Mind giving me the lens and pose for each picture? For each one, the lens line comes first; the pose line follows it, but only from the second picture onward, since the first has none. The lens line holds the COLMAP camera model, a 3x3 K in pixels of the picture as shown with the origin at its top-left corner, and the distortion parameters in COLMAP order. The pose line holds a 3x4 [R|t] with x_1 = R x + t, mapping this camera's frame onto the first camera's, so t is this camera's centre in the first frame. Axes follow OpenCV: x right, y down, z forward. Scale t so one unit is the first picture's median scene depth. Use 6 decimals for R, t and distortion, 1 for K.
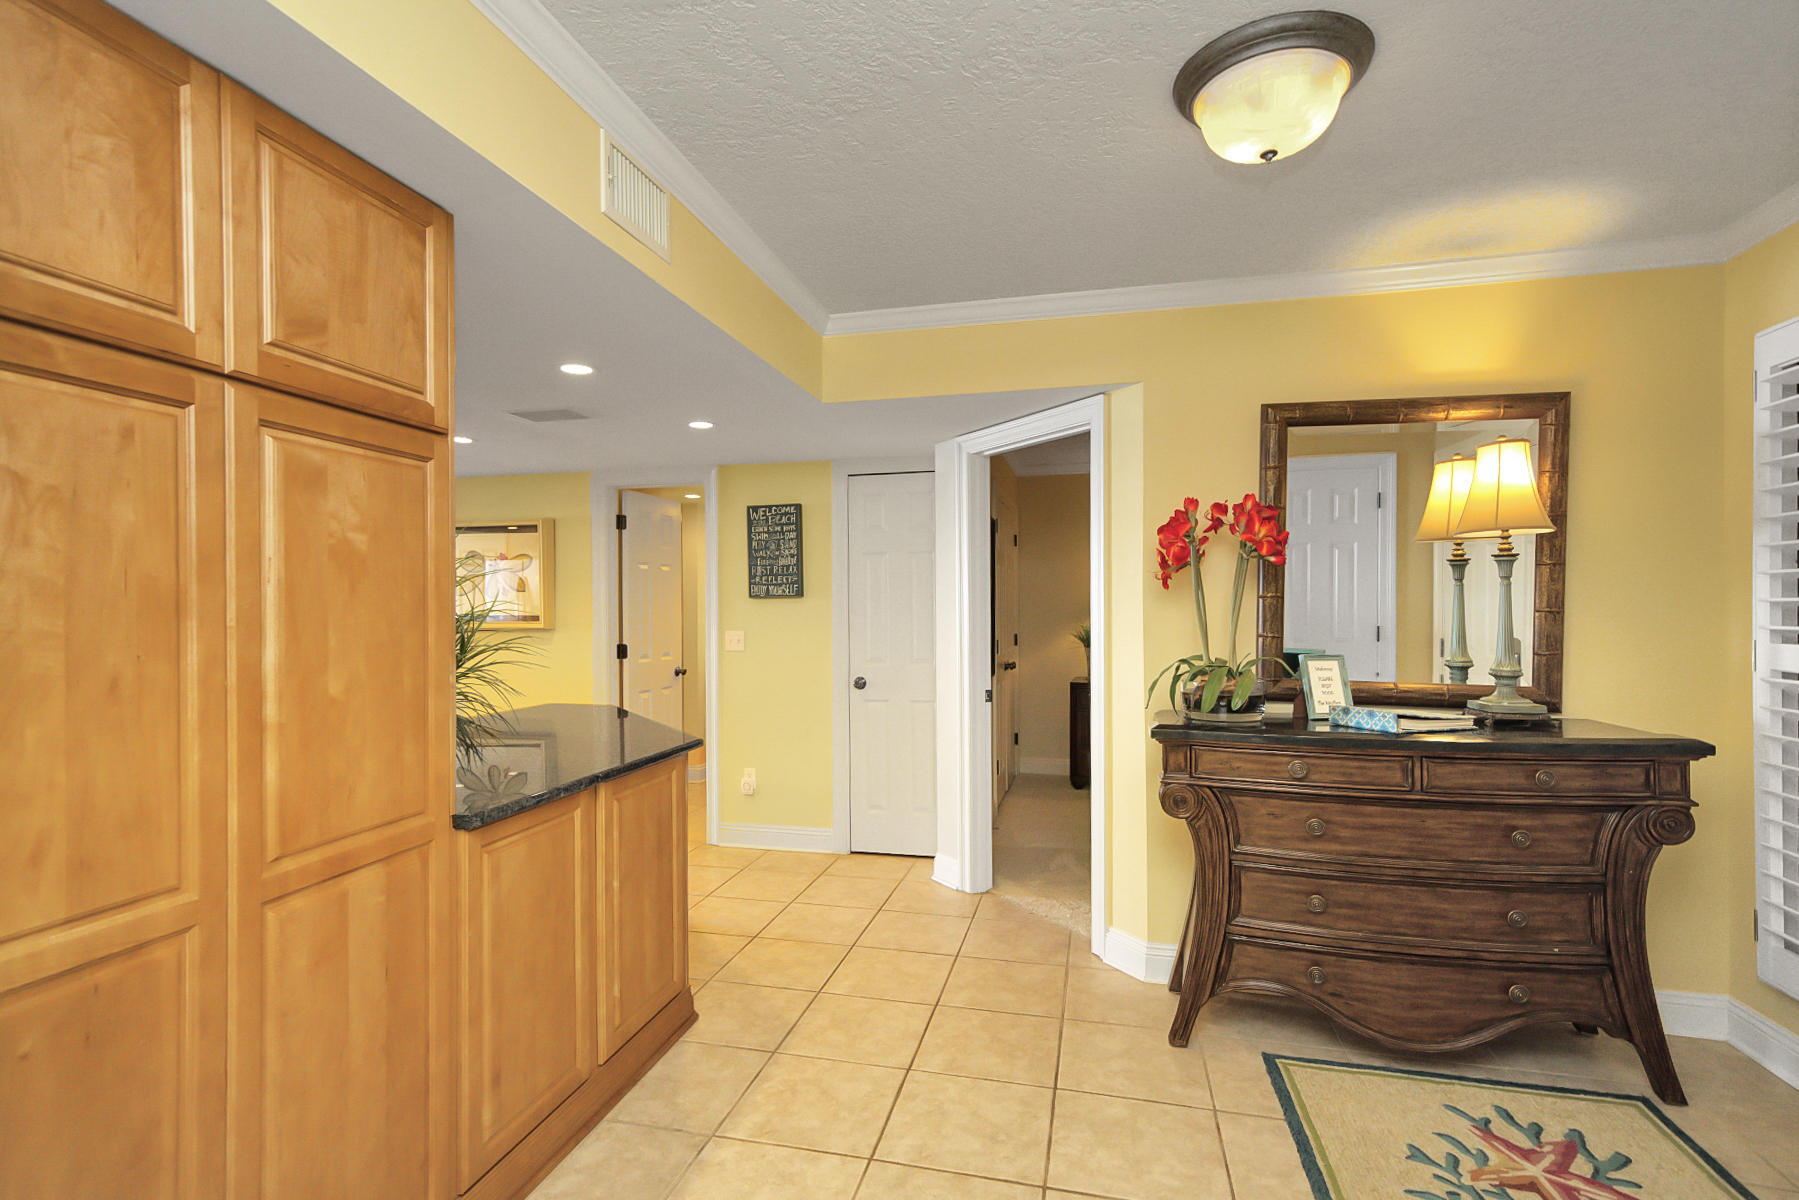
lens RADIAL K [[841.0, 0, 900.2], [0, 841.0, 603.4], [0, 0, 1]] dist [0.004057, 0.002155]
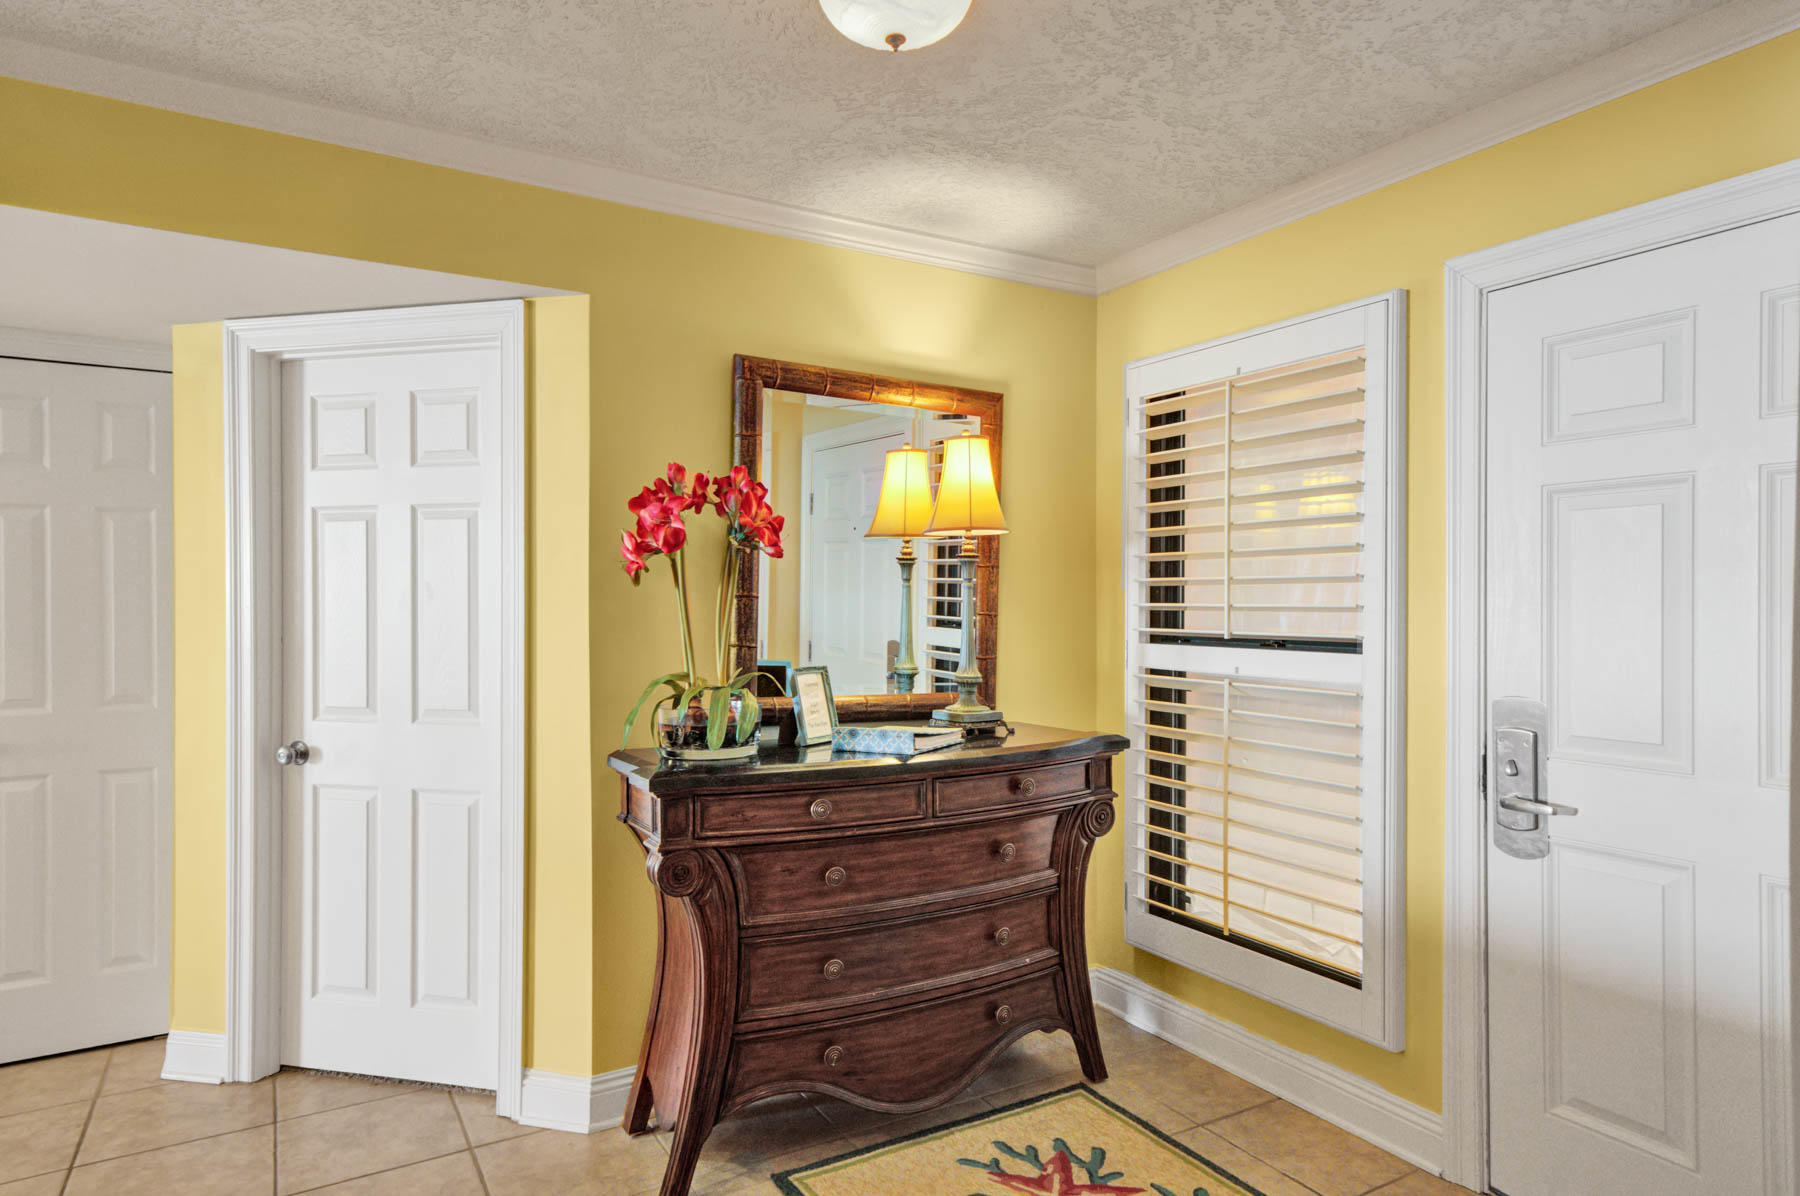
lens RADIAL K [[1061.3, 0, 898.2], [0, 1061.3, 602.6], [0, 0, 1]] dist [0.020745, 0.005150]
pose [[0.725379, 0.006207, 0.688322, -0.178327], [-0.009631, 0.999953, 0.001133, -0.005694], [-0.688283, -0.007451, 0.725404, 0.197037]]
